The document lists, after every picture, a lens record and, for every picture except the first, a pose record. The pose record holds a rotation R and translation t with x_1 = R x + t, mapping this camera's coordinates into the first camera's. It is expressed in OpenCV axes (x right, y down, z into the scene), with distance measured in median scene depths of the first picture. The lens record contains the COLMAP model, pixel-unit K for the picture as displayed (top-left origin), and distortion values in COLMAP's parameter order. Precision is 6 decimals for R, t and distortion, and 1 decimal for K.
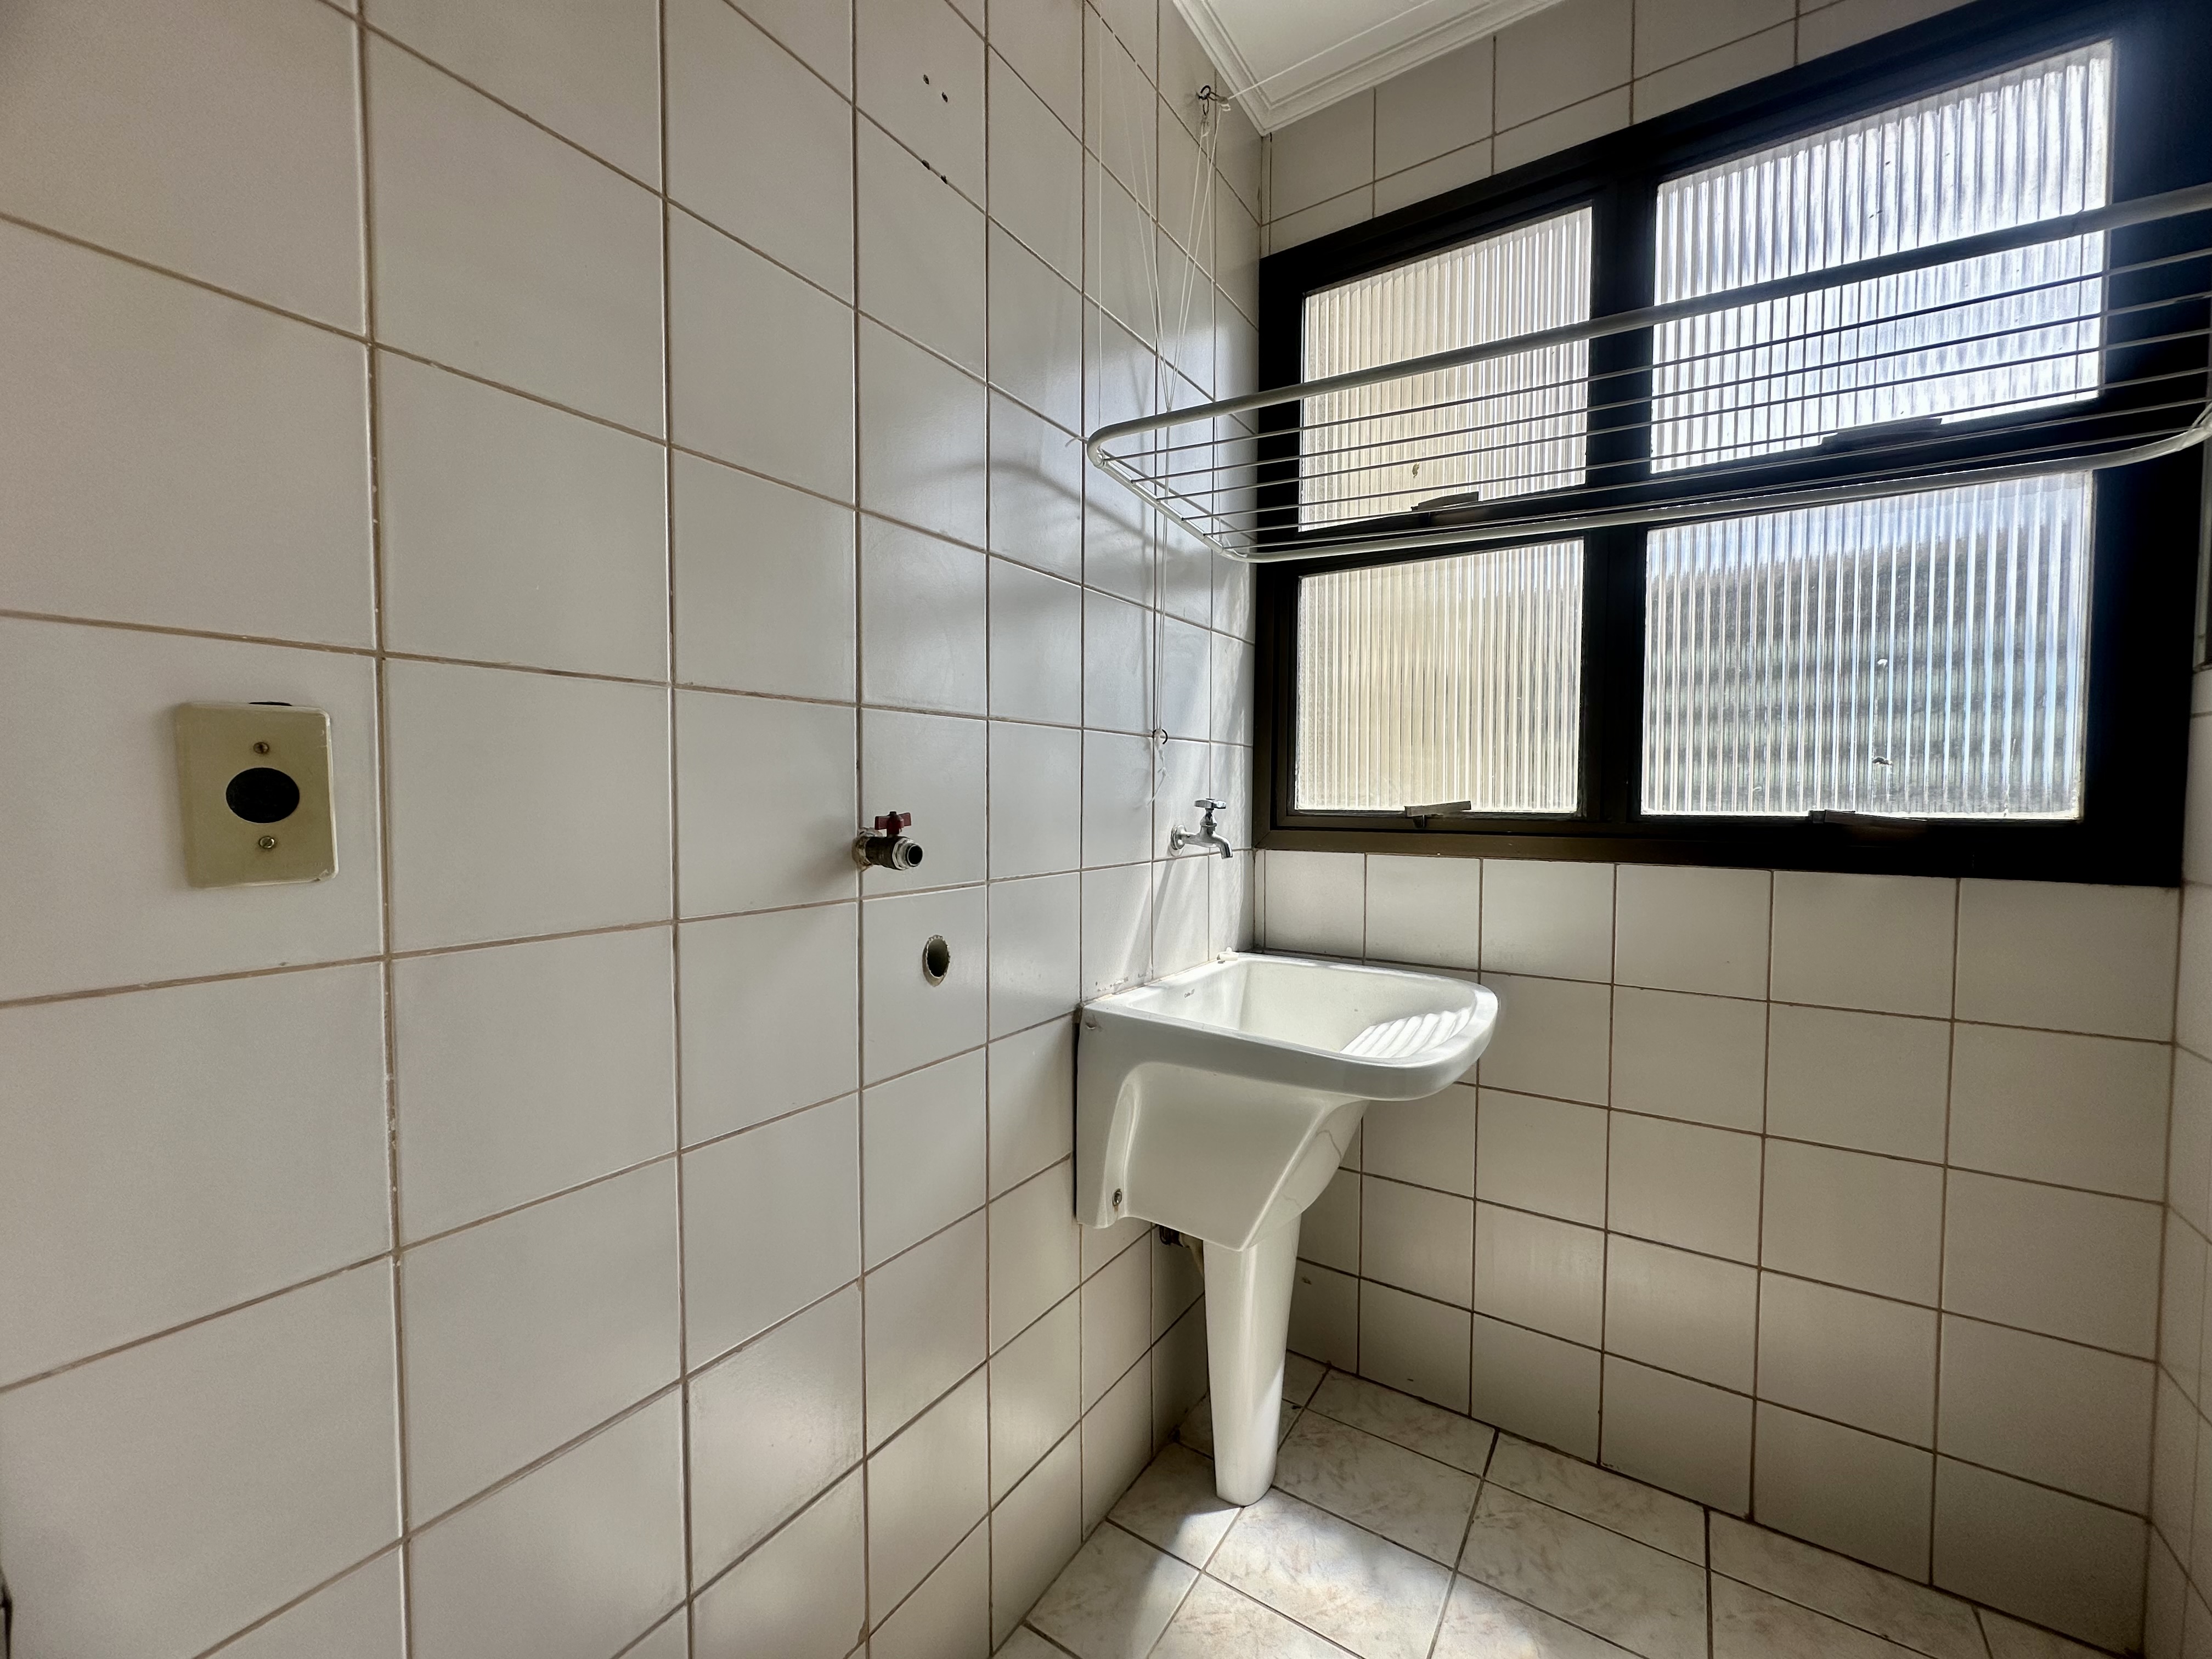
lens RADIAL K [[884.2, 0, 1109.5], [0, 884.2, 827.3], [0, 0, 1]] dist [-0.001191, 0.000149]
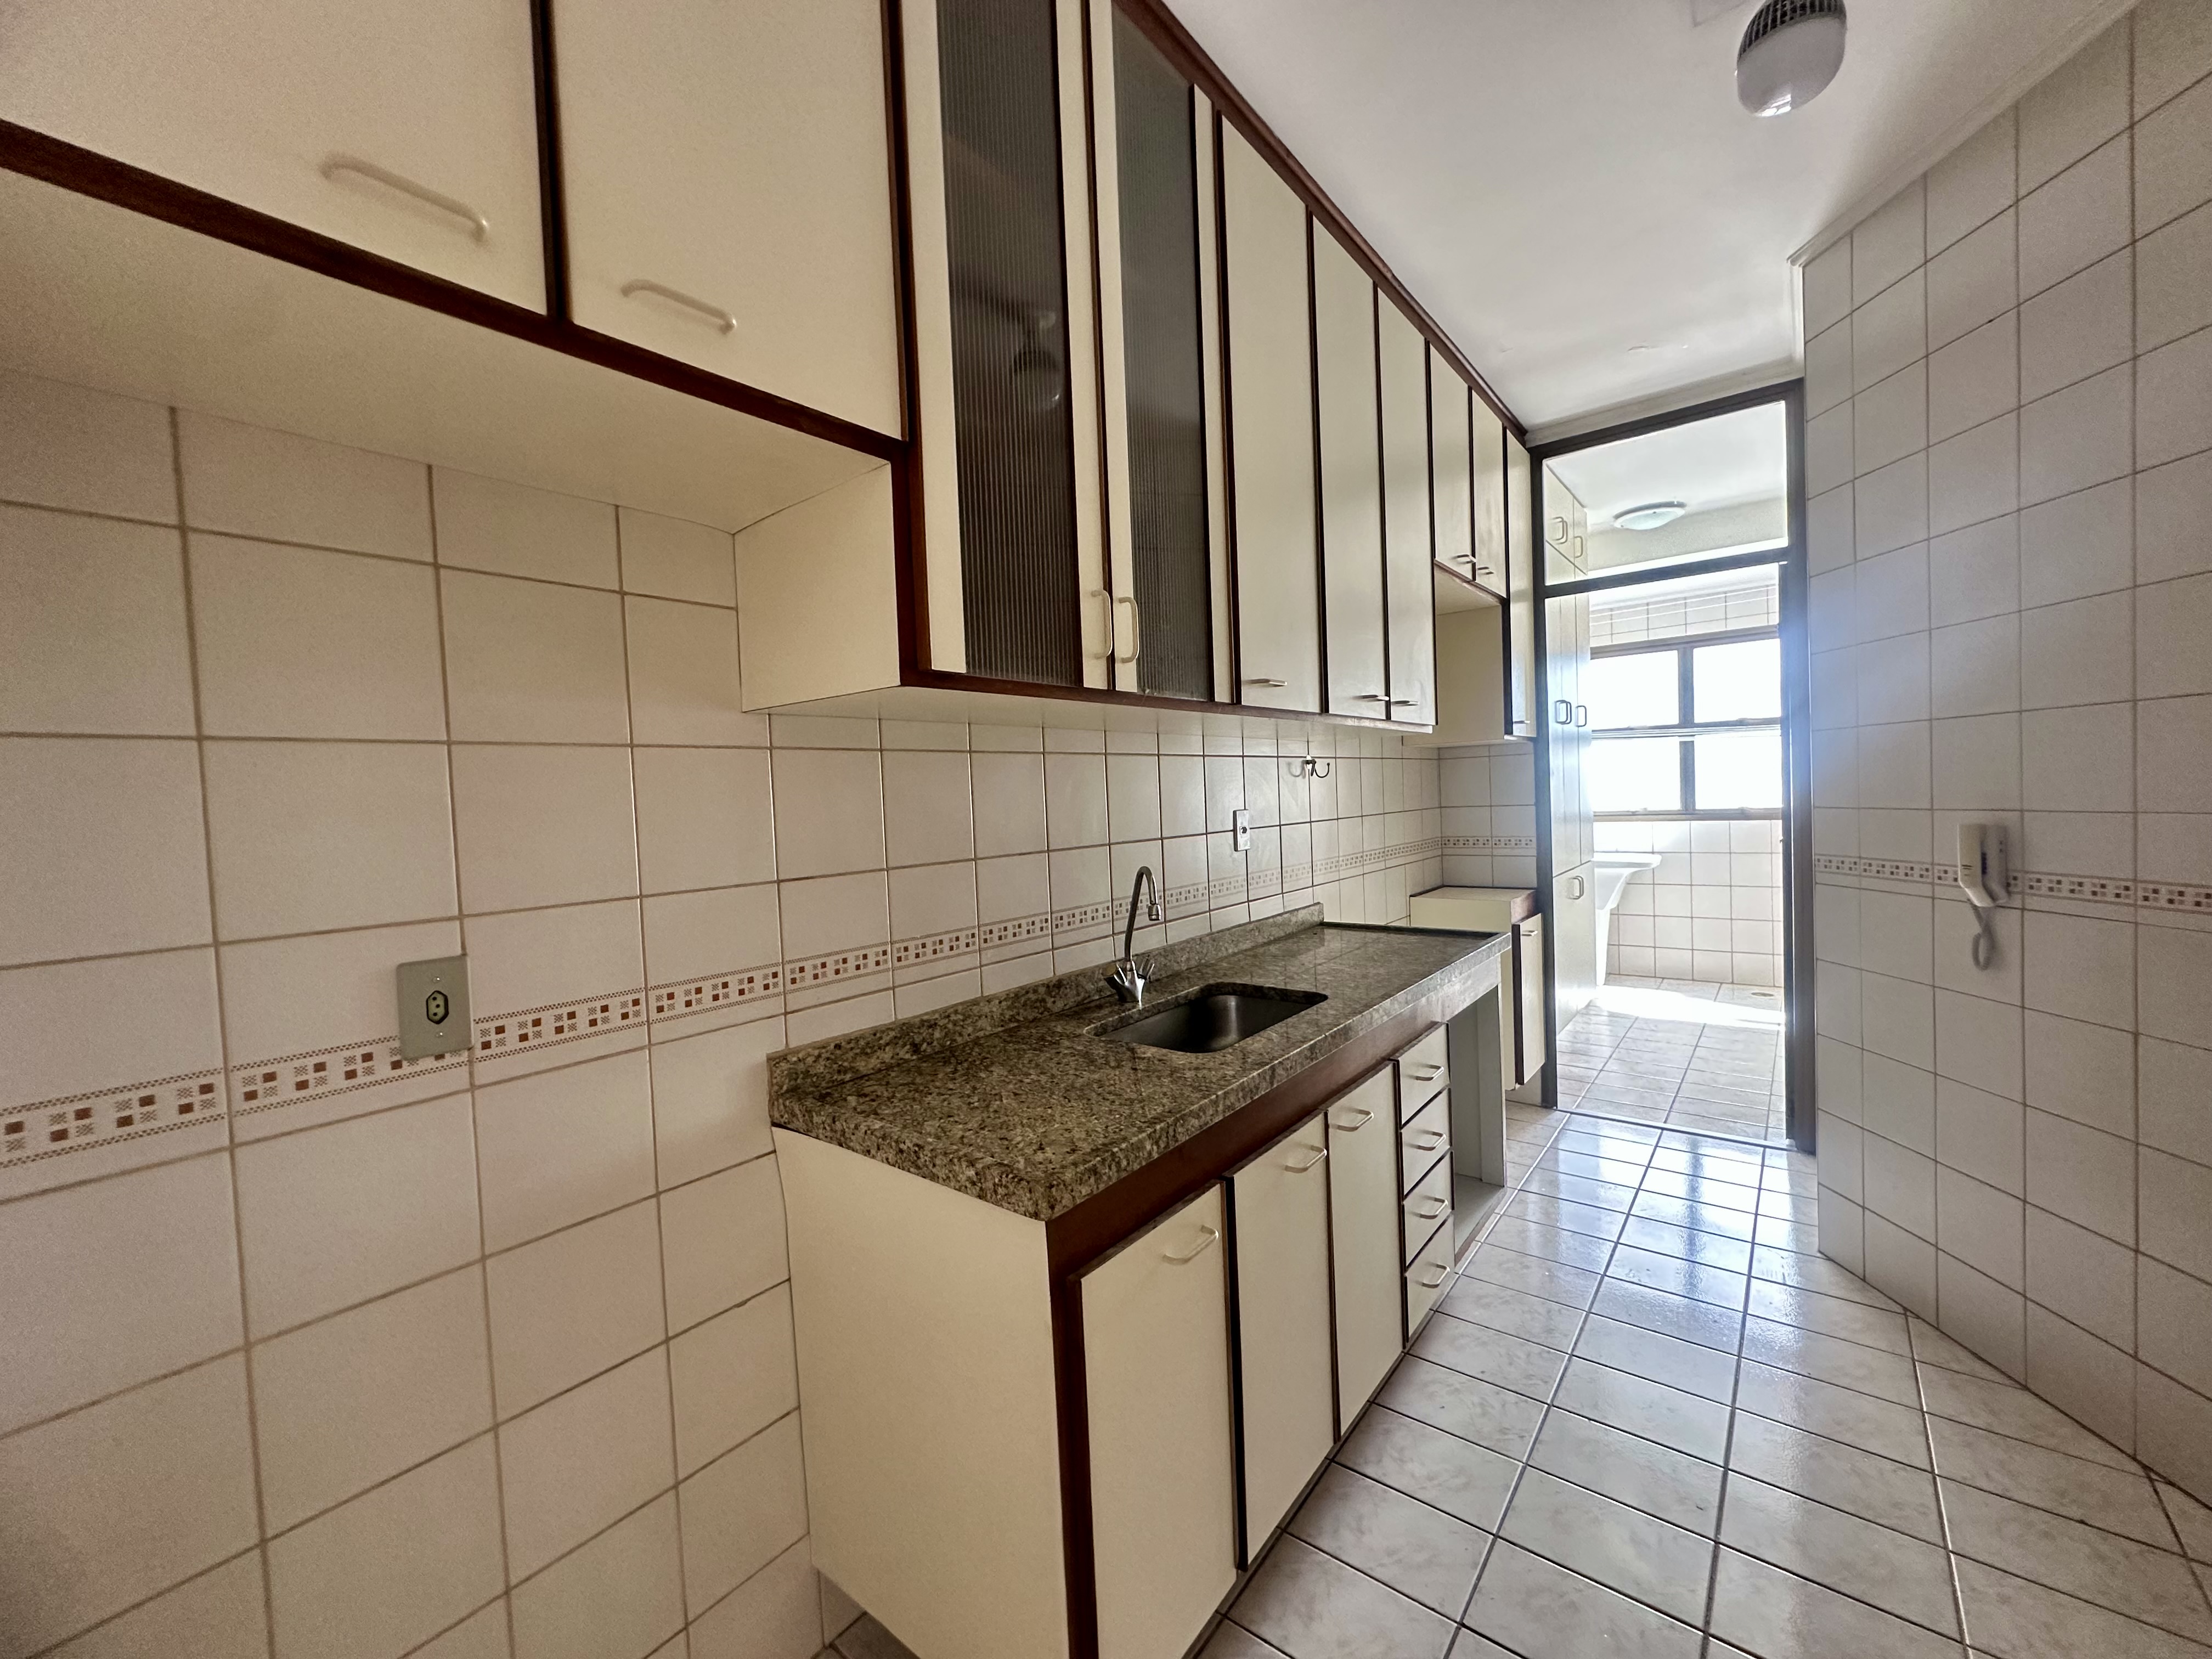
lens RADIAL K [[889.6, 0, 1106.0], [0, 889.6, 829.5], [0, 0, 1]] dist [-0.003370, 0.000125]
pose [[0.995448, -0.036982, -0.087844, -1.649433], [0.037139, 0.999310, 0.000153, -0.019387], [0.087778, -0.003415, 0.996134, -3.128881]]
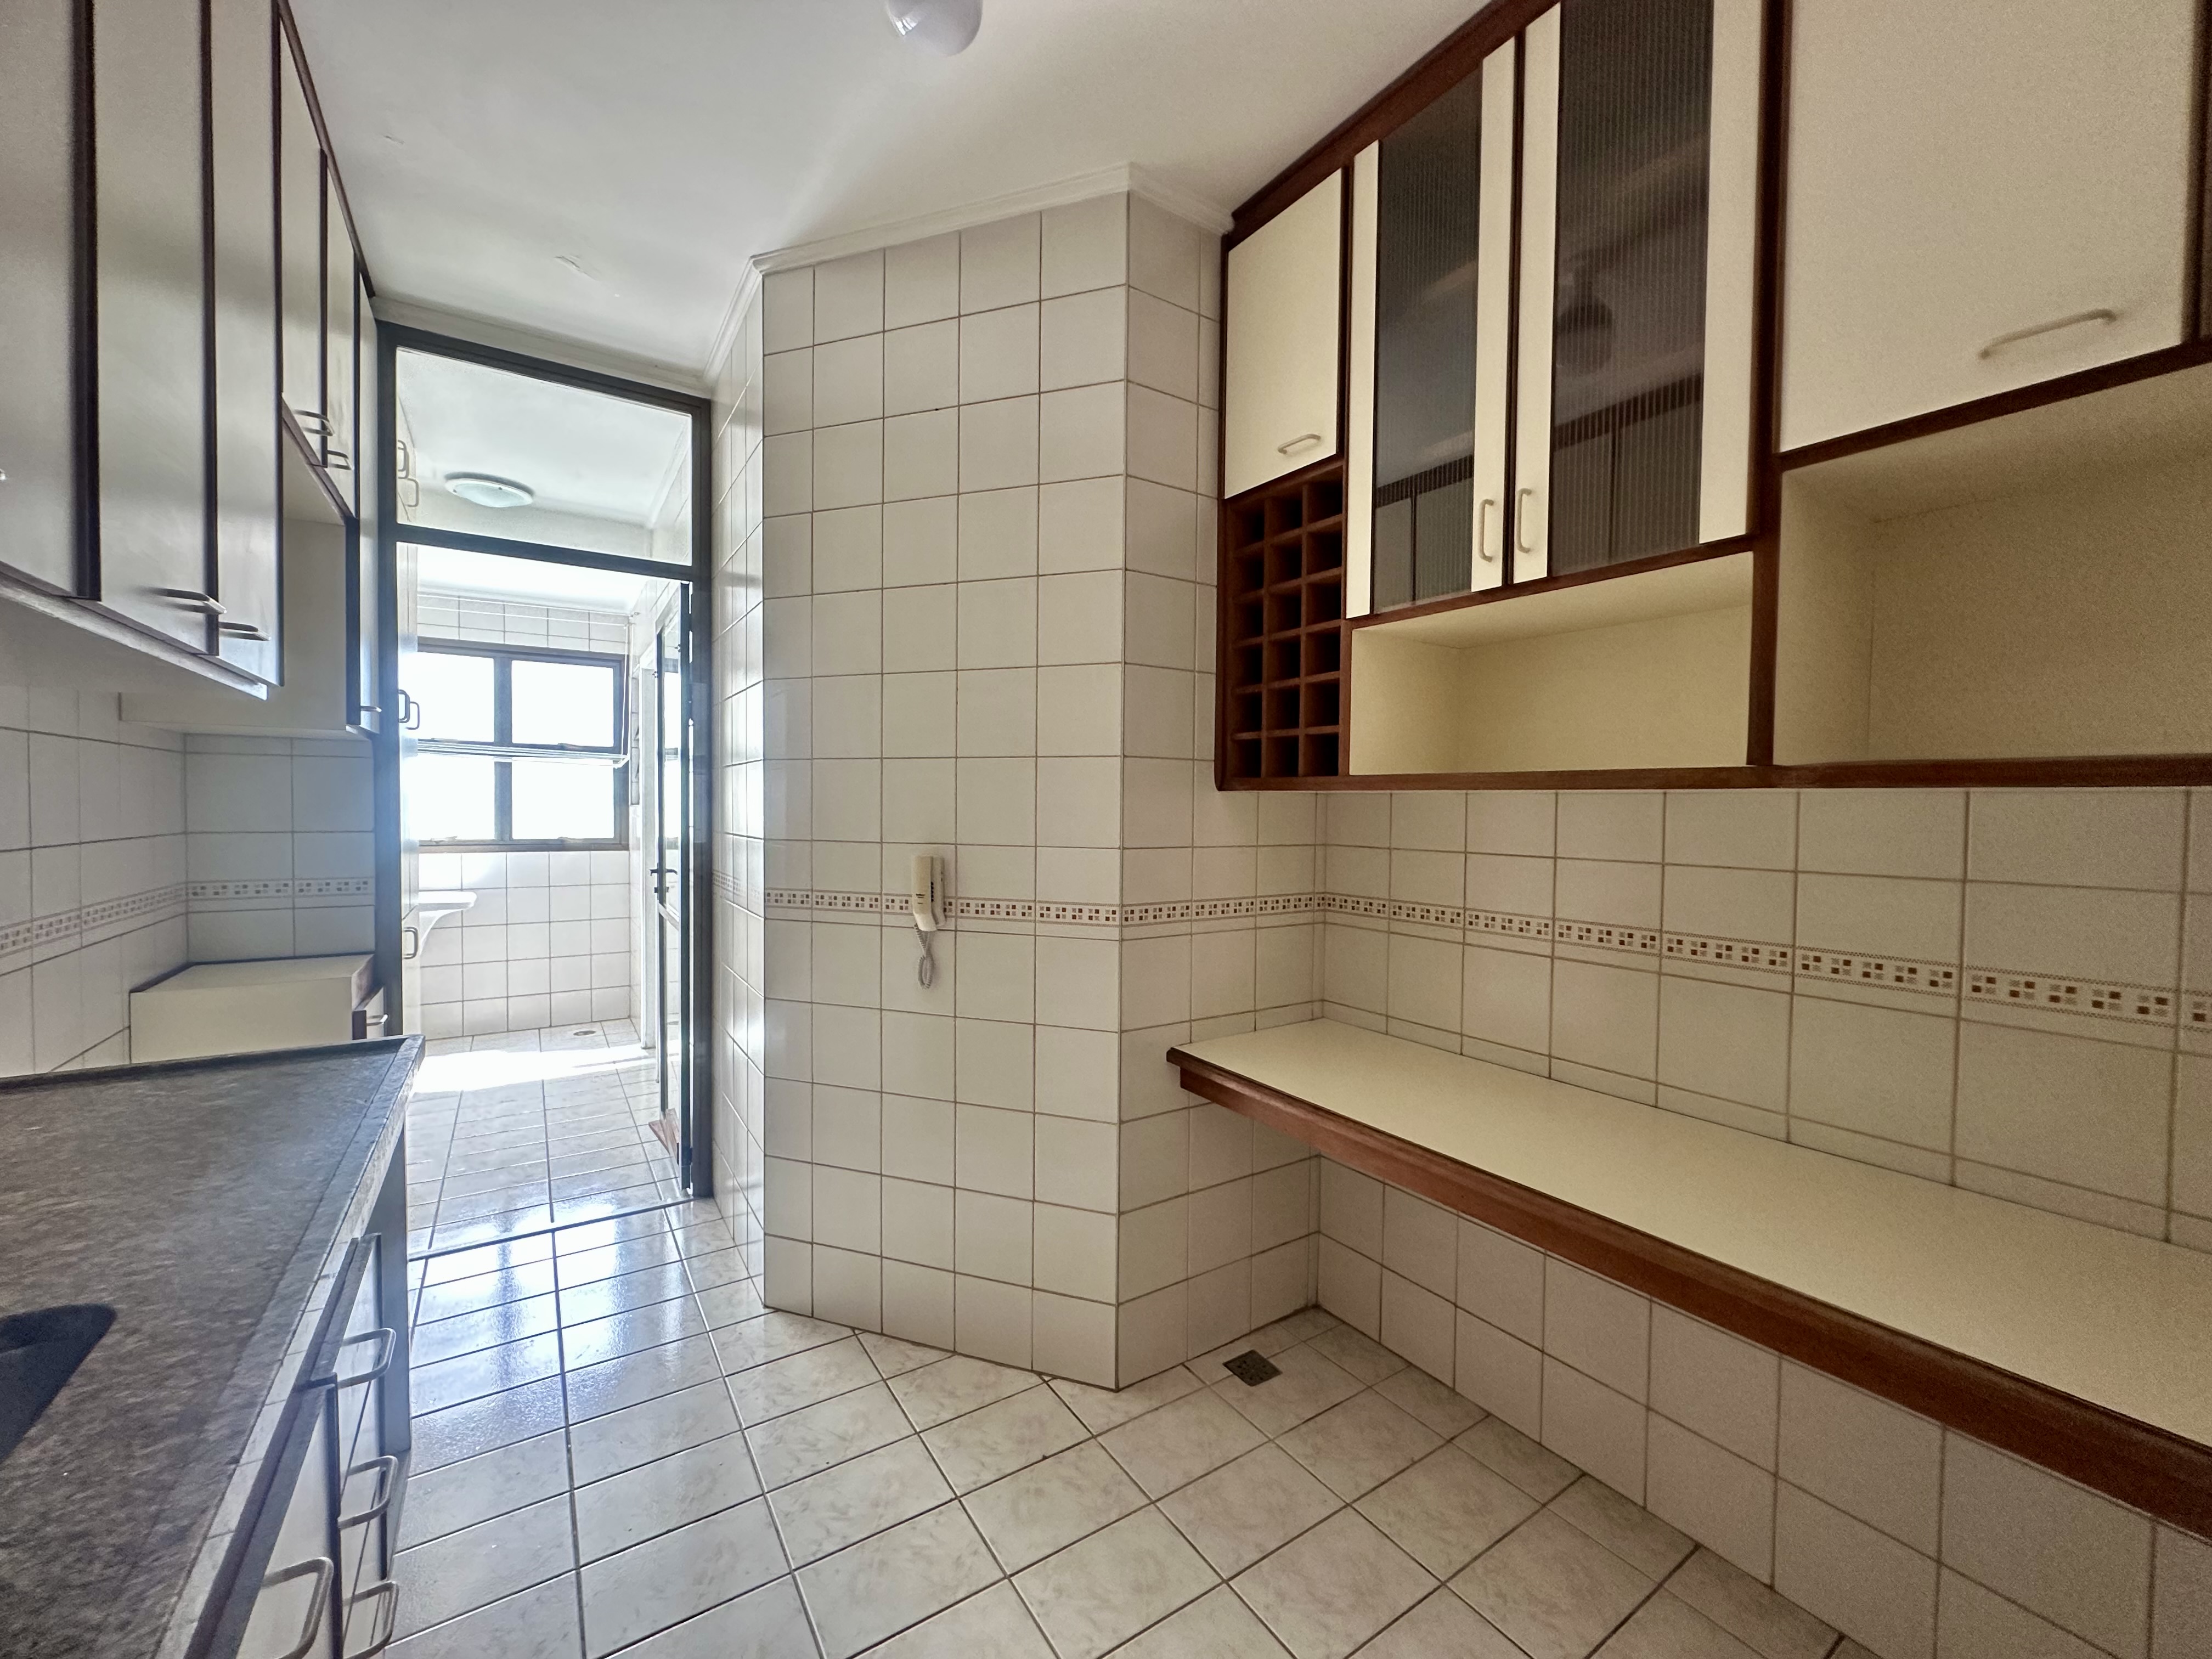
lens RADIAL K [[884.2, 0, 1109.5], [0, 884.2, 827.3], [0, 0, 1]] dist [-0.001191, 0.000149]
pose [[0.392343, -0.017713, 0.919648, -1.688483], [0.023998, 0.999671, 0.009017, -0.032577], [-0.919506, 0.018532, 0.392640, -2.539725]]
